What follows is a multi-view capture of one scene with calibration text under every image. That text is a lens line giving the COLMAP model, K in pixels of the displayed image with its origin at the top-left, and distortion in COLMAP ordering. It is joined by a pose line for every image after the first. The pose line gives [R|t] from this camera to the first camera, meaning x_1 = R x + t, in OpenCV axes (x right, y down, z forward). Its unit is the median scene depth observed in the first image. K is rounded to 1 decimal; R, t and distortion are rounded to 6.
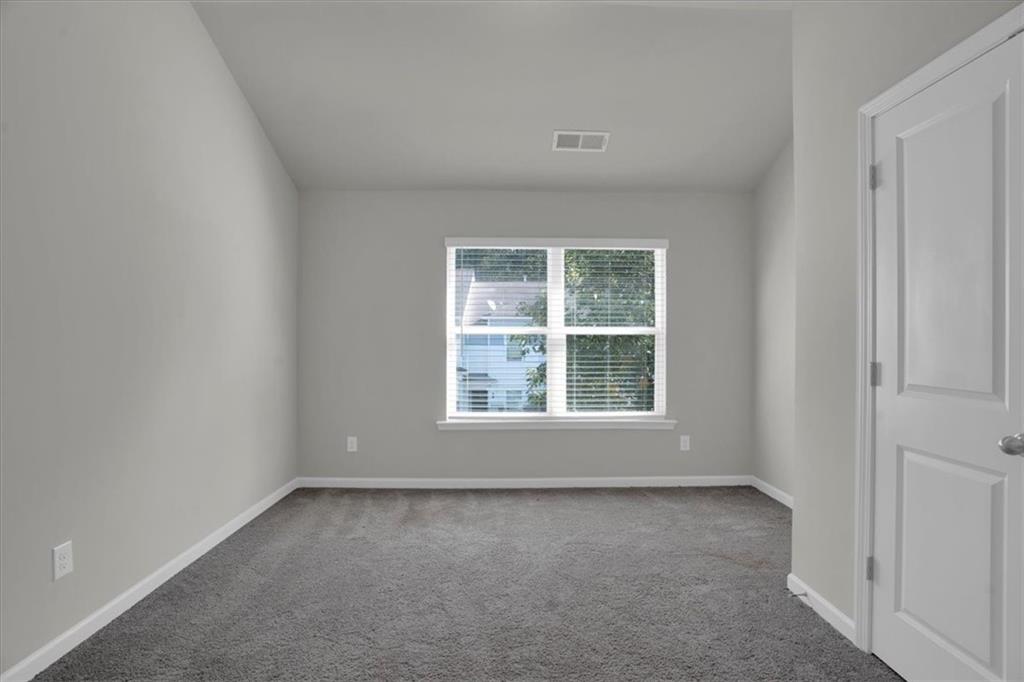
lens RADIAL K [[490.0, 0, 512.9], [0, 490.0, 326.1], [0, 0, 1]] dist [-0.085167, 0.026645]
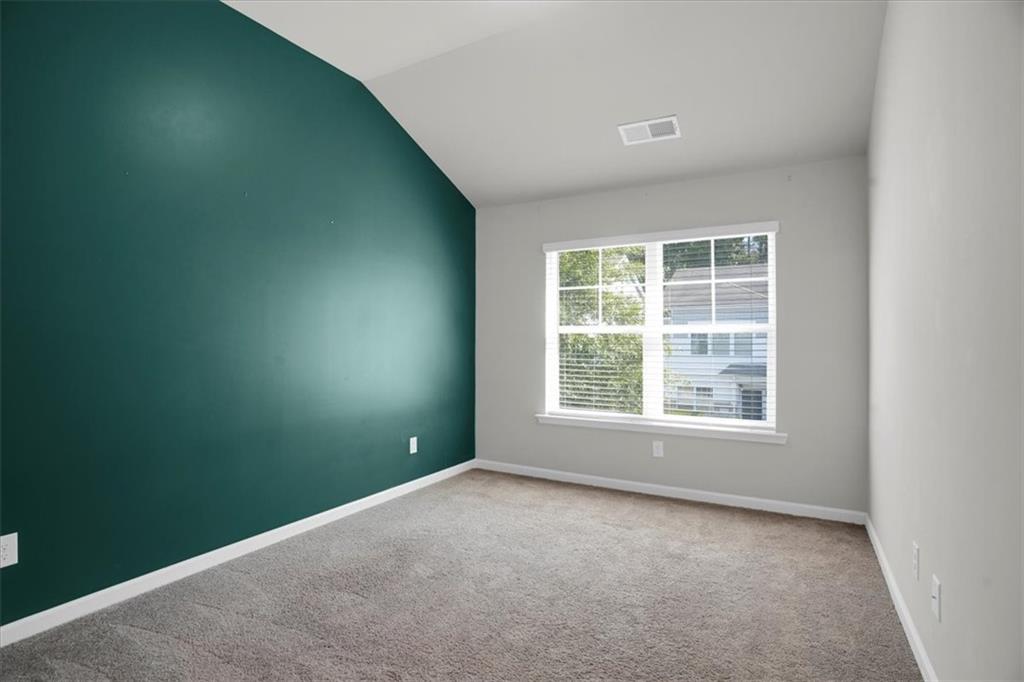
lens RADIAL K [[508.6, 0, 512.9], [0, 508.6, 322.2], [0, 0, 1]] dist [-0.075012, 0.032371]
pose [[0.857665, -0.017592, -0.513908, 0.373268], [0.014339, 0.999844, -0.010295, 0.001903], [0.514009, 0.001461, 0.857784, 0.008840]]
